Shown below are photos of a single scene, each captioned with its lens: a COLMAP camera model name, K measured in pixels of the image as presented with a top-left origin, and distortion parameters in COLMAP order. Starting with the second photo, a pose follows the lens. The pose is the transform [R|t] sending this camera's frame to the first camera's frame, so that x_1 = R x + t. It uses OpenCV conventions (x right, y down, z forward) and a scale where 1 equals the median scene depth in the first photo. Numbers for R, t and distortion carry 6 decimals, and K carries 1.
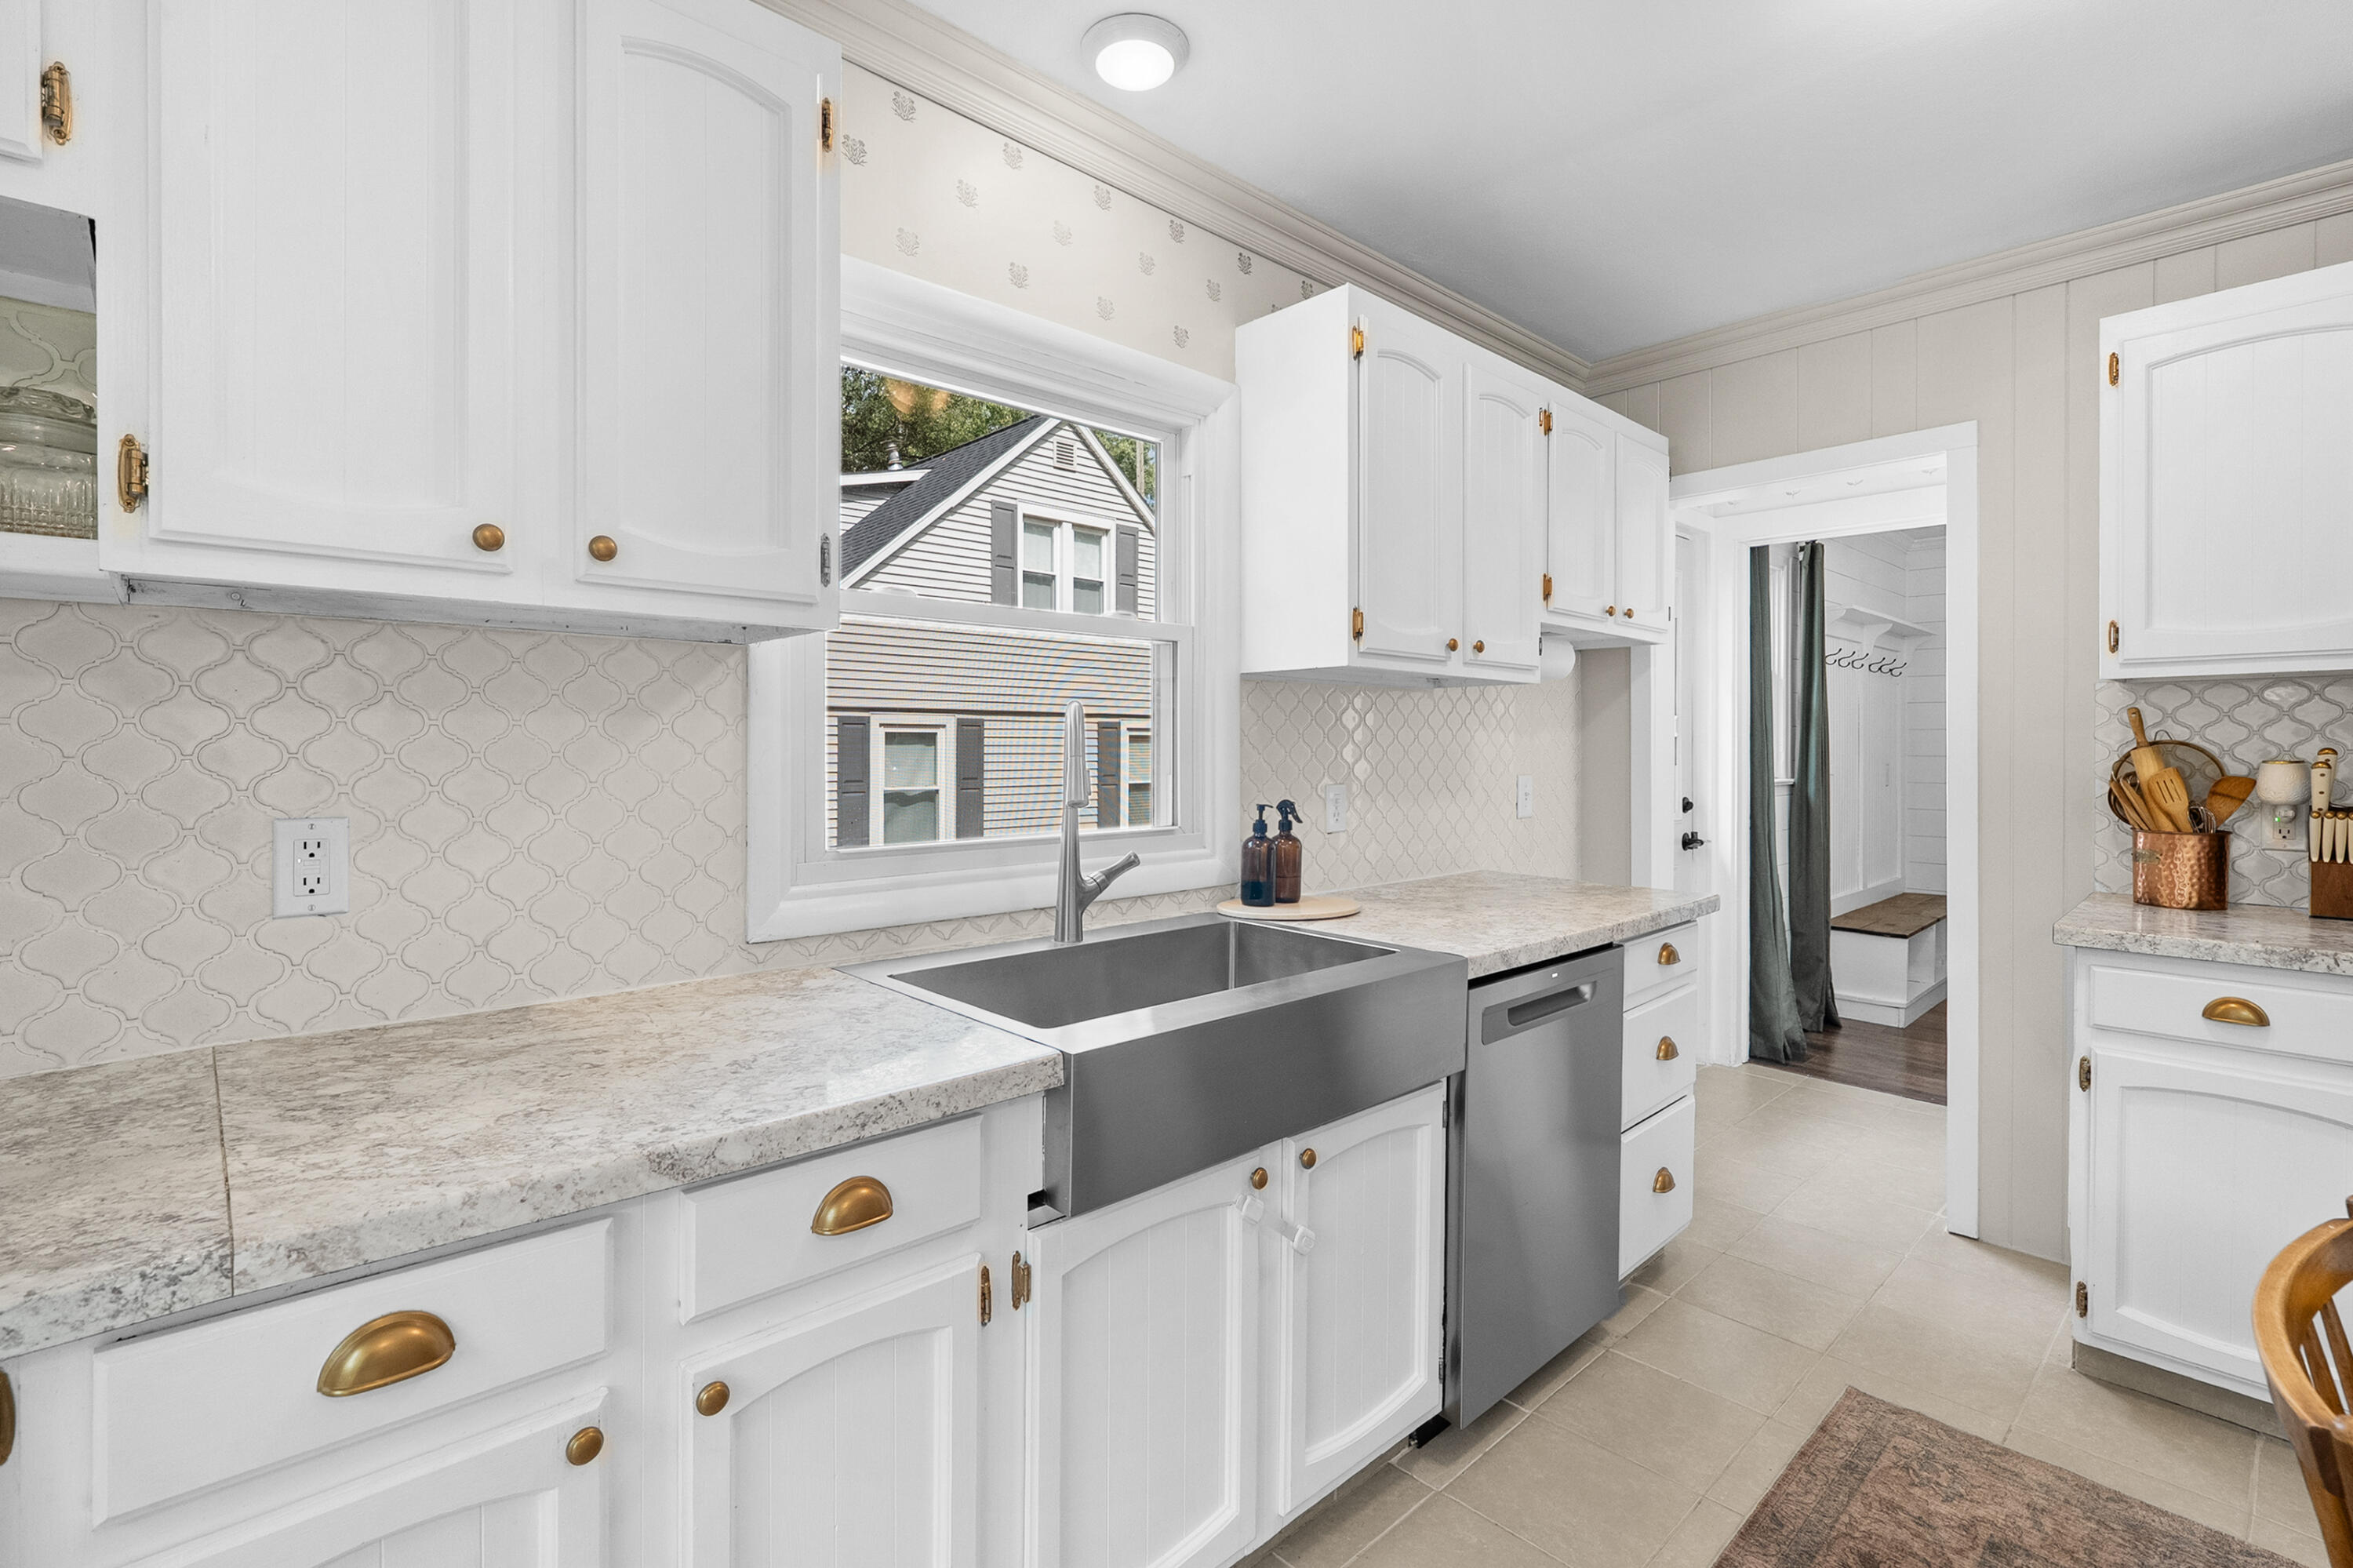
lens RADIAL K [[1067.1, 0, 1170.4], [0, 1067.1, 751.7], [0, 0, 1]] dist [-0.007964, 0.001626]
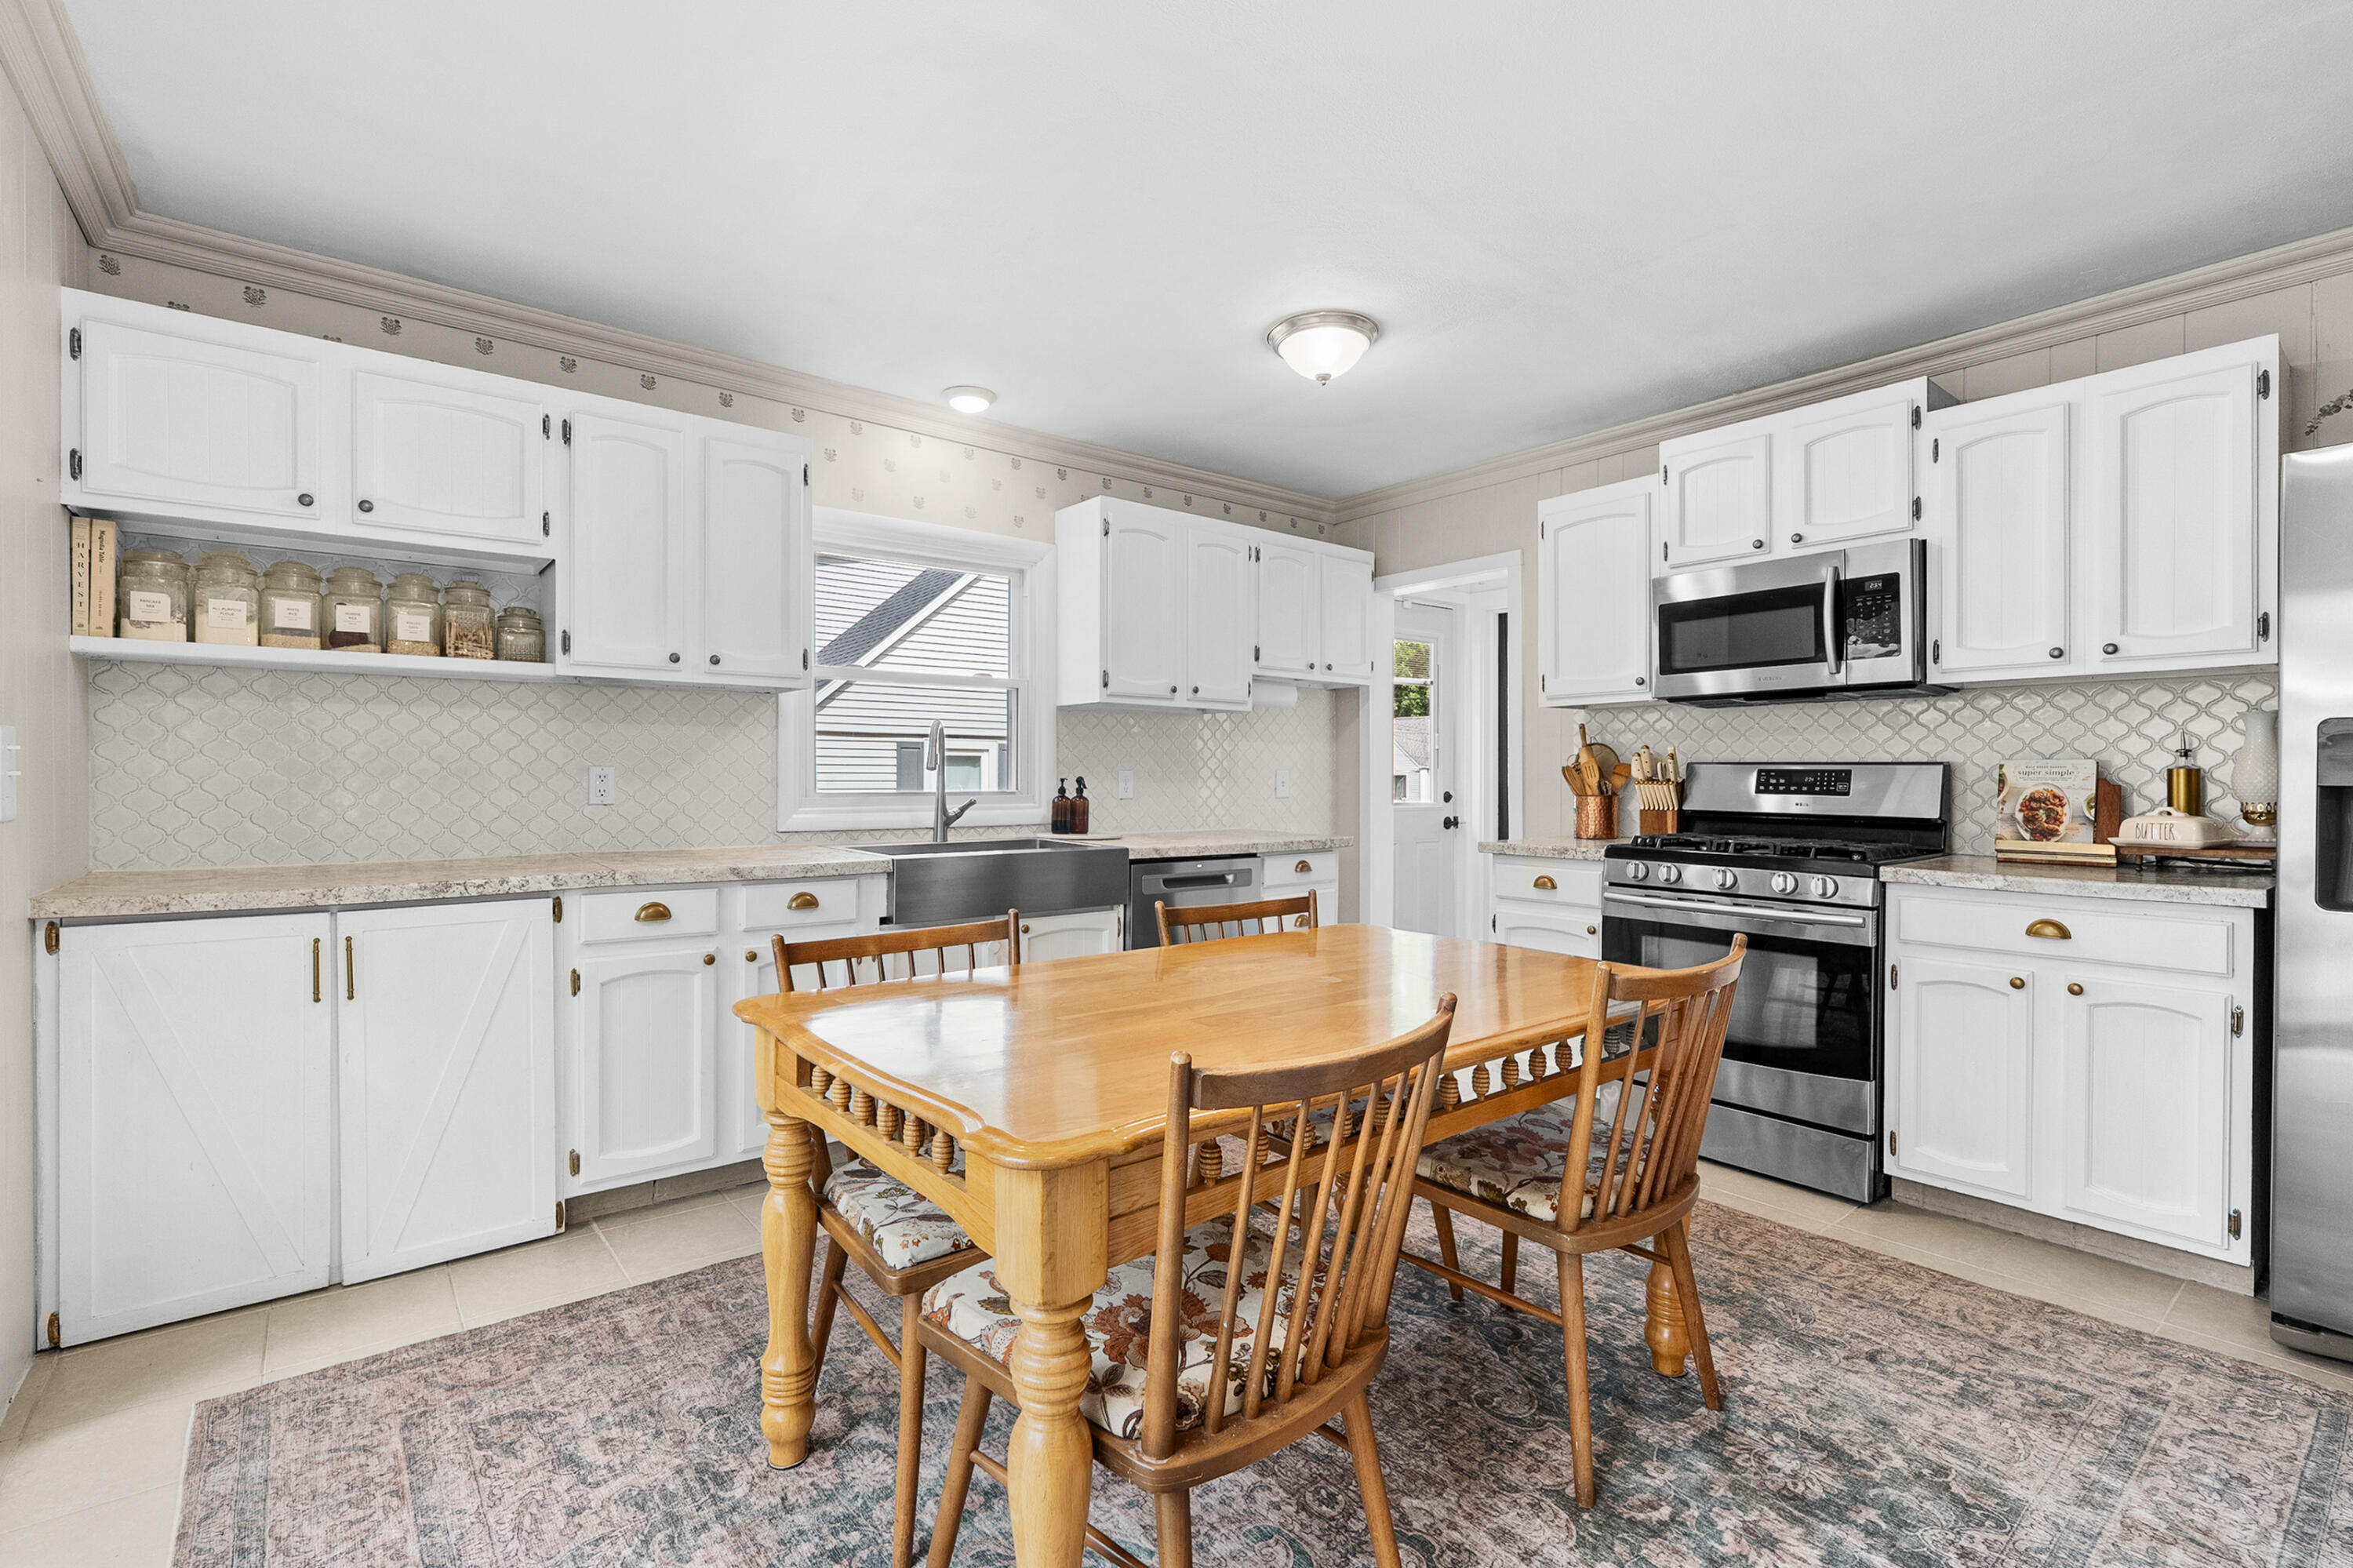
lens RADIAL K [[1067.1, 0, 1173.1], [0, 1067.1, 777.1], [0, 0, 1]] dist [-0.007964, 0.001626]
pose [[0.997341, 0.000787, -0.072867, 0.403917], [-0.001153, 0.999987, -0.004981, 0.056030], [0.072862, 0.005052, 0.997329, -0.791516]]
